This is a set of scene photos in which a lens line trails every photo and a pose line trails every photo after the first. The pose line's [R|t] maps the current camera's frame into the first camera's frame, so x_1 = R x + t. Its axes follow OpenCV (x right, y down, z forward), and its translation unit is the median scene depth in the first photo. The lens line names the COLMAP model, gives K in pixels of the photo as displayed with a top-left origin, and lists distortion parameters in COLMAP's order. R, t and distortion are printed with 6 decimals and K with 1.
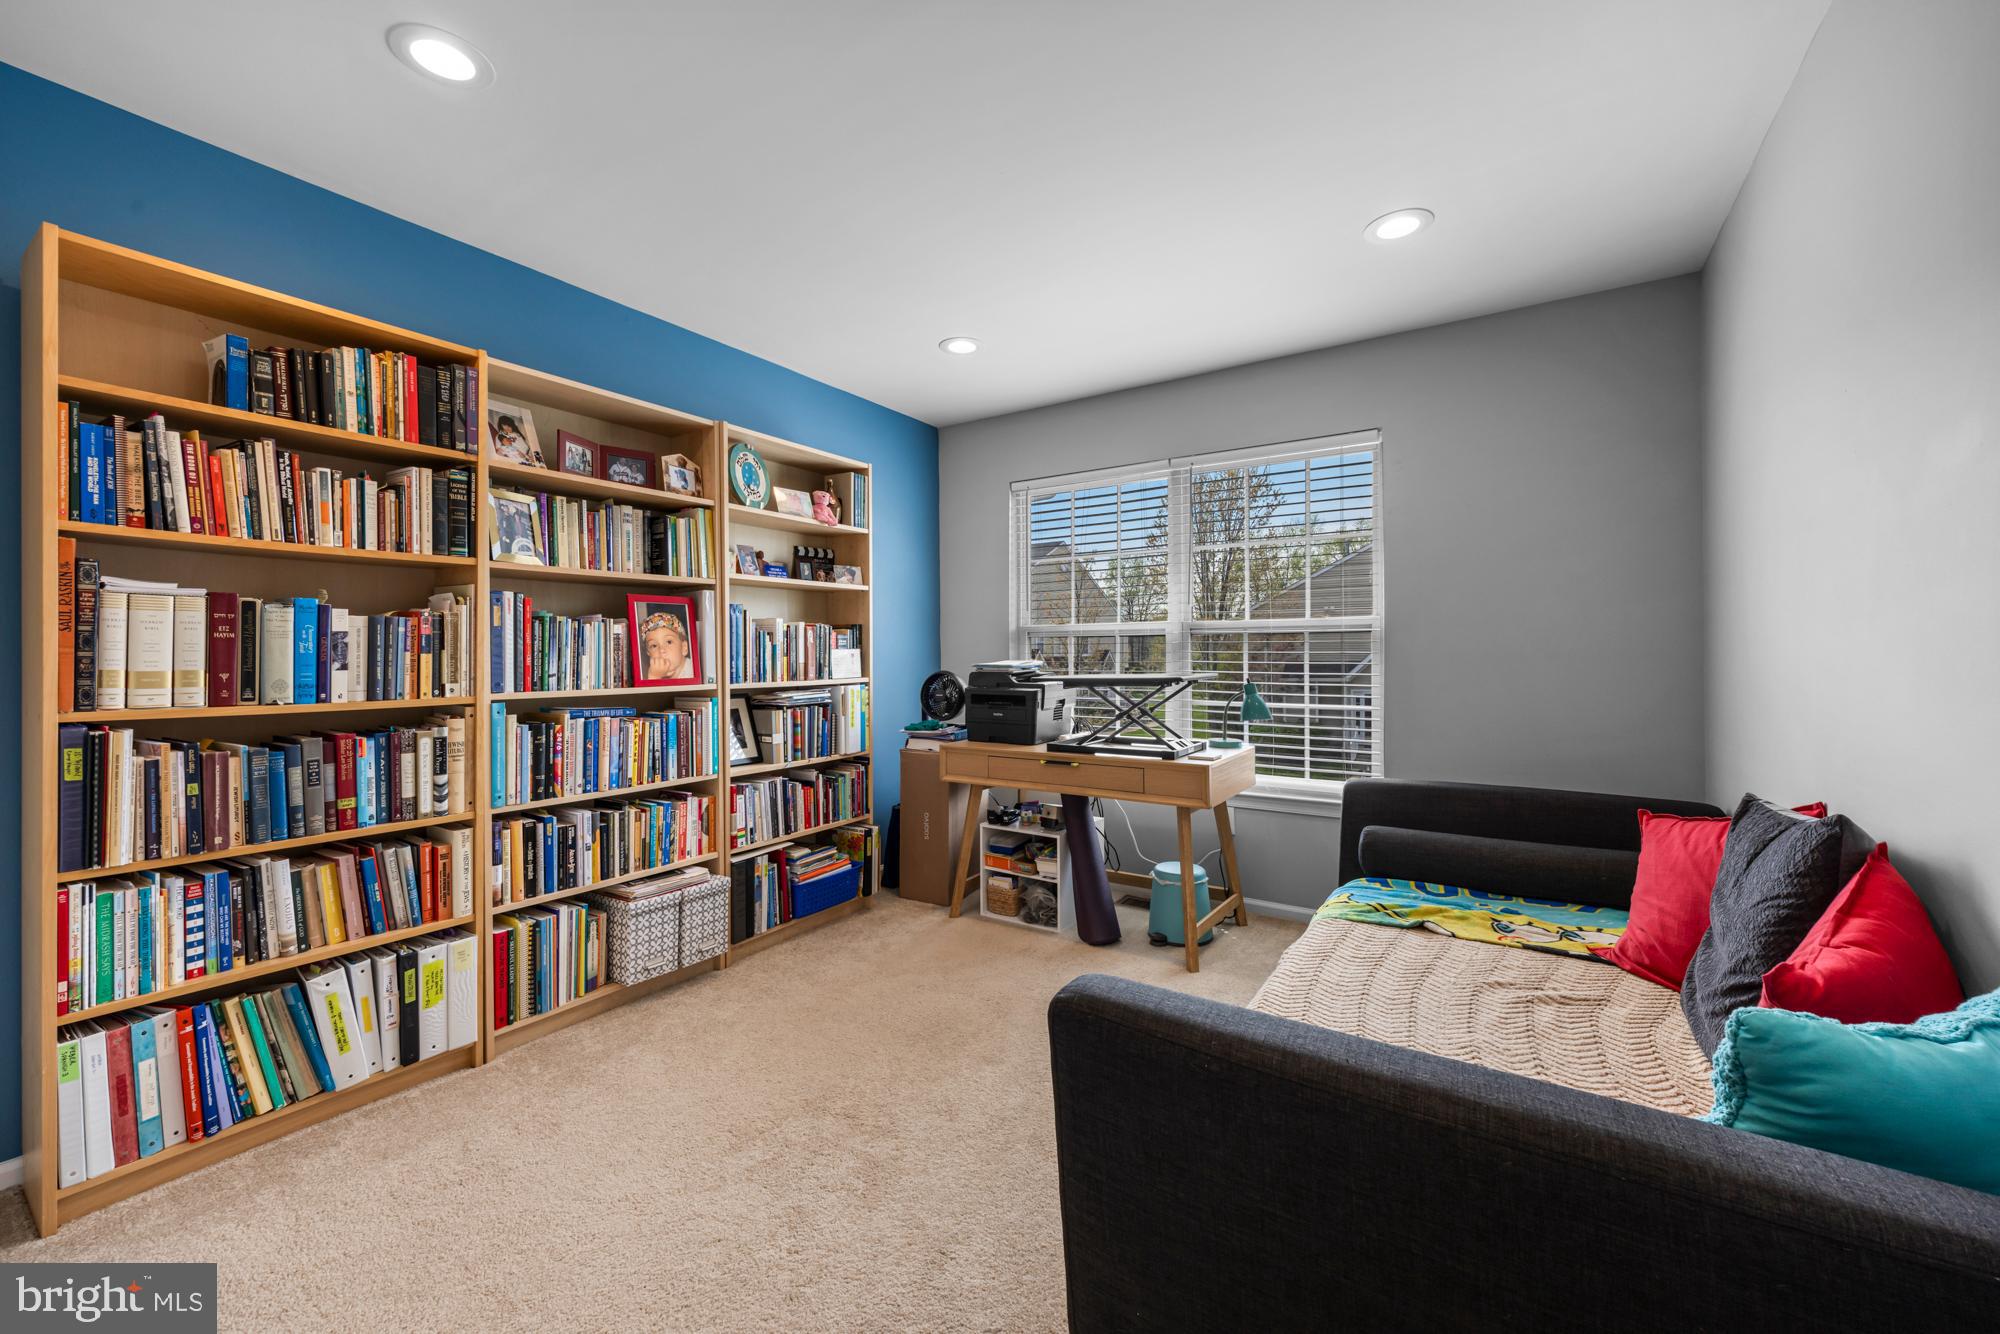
lens RADIAL K [[775.3, 0, 1000.0], [0, 775.3, 667.0], [0, 0, 1]] dist [-0.000442, -0.000052]
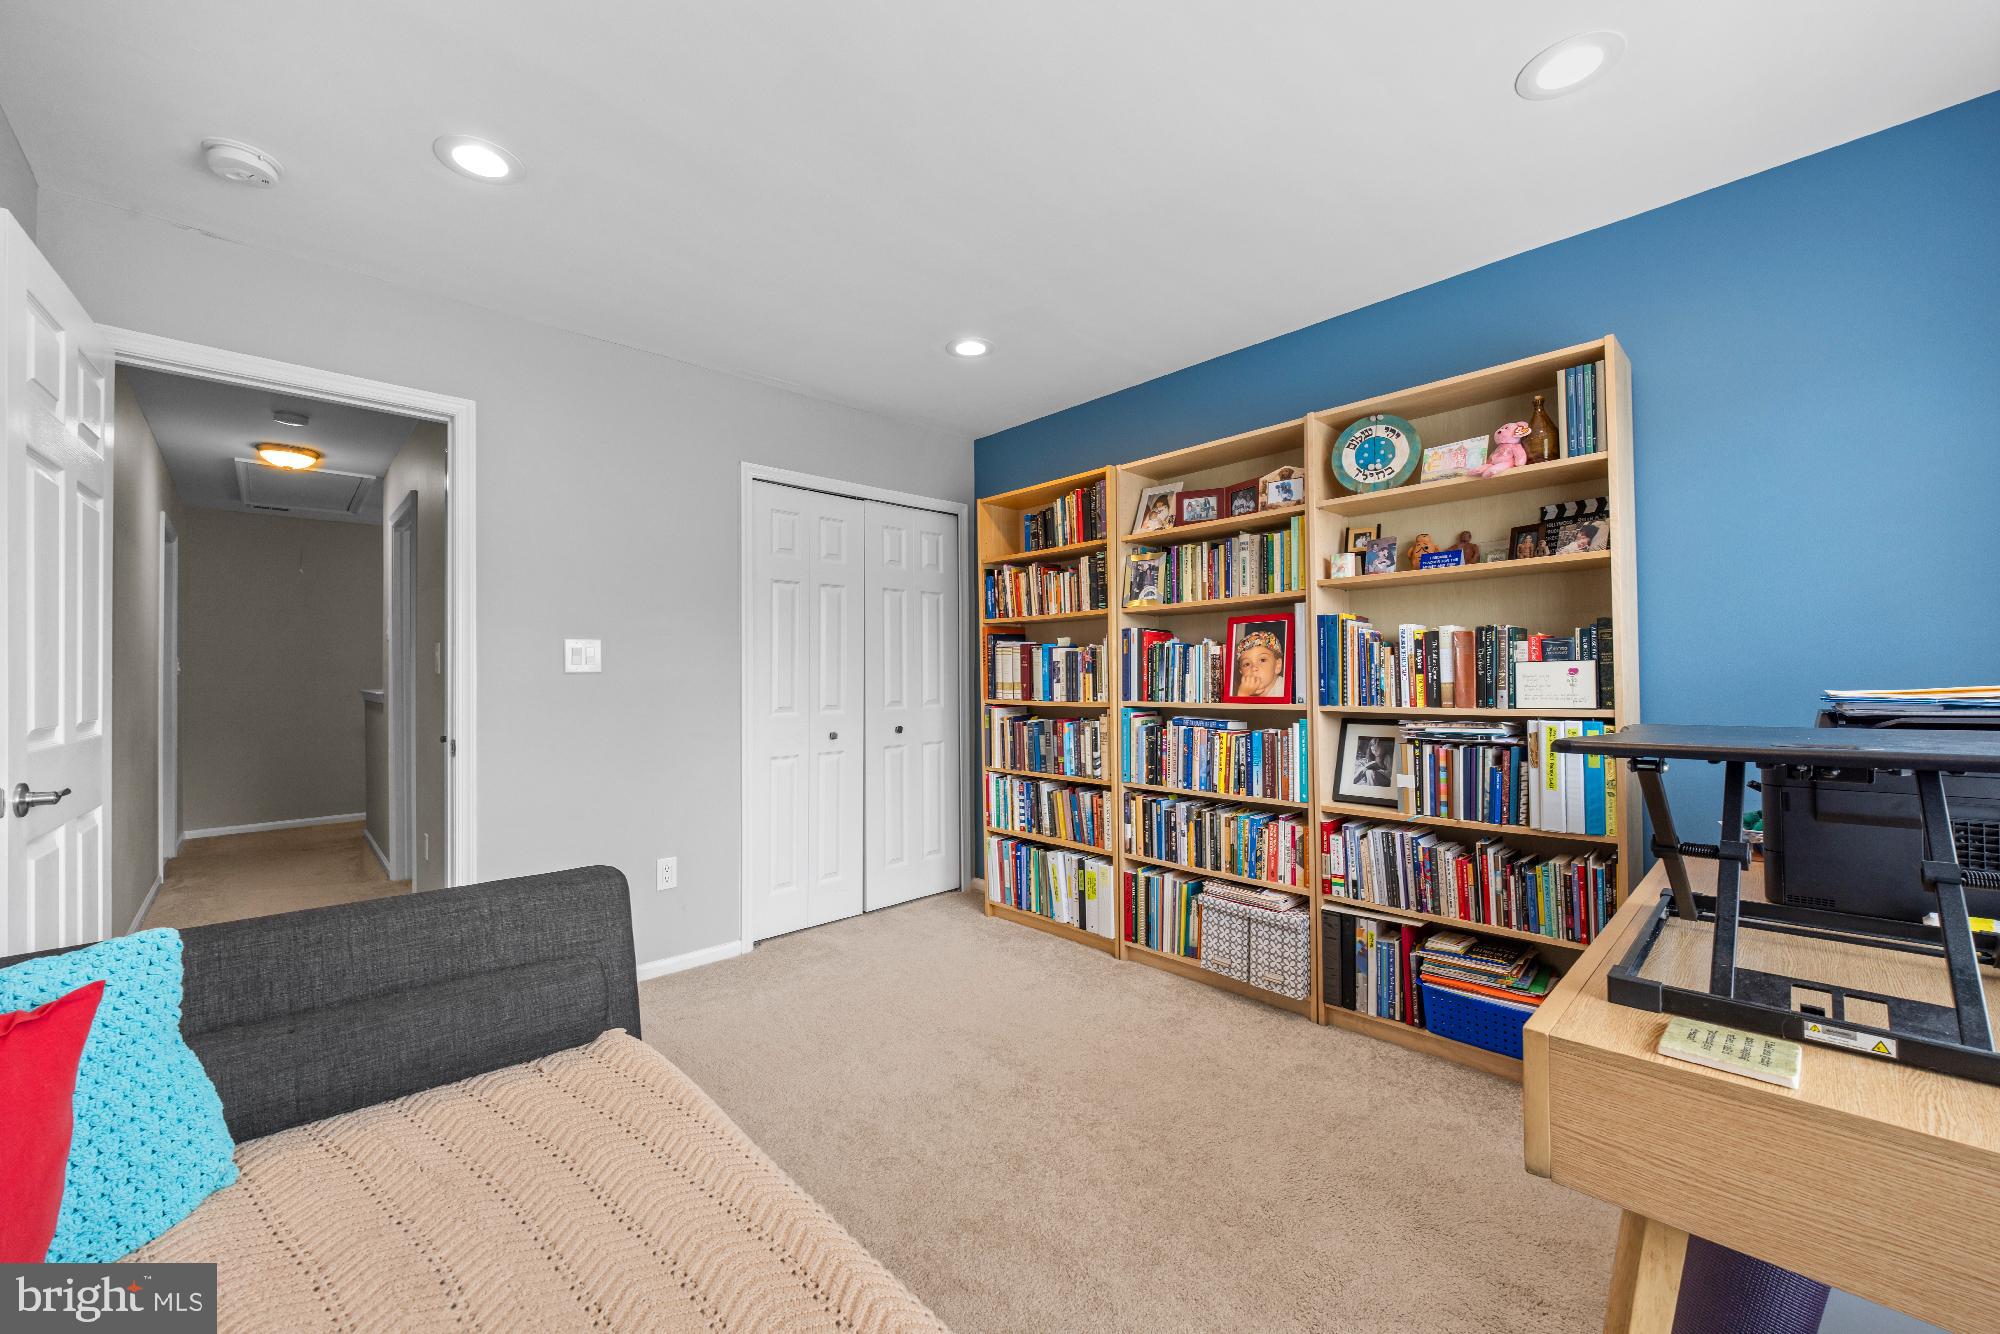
lens RADIAL K [[775.3, 0, 1000.0], [0, 775.3, 667.0], [0, 0, 1]] dist [-0.000442, -0.000052]
pose [[-0.224168, -0.001879, -0.974549, 0.700933], [-0.002160, 0.999997, -0.001431, -0.023318], [0.974548, 0.001784, -0.224171, 0.989687]]
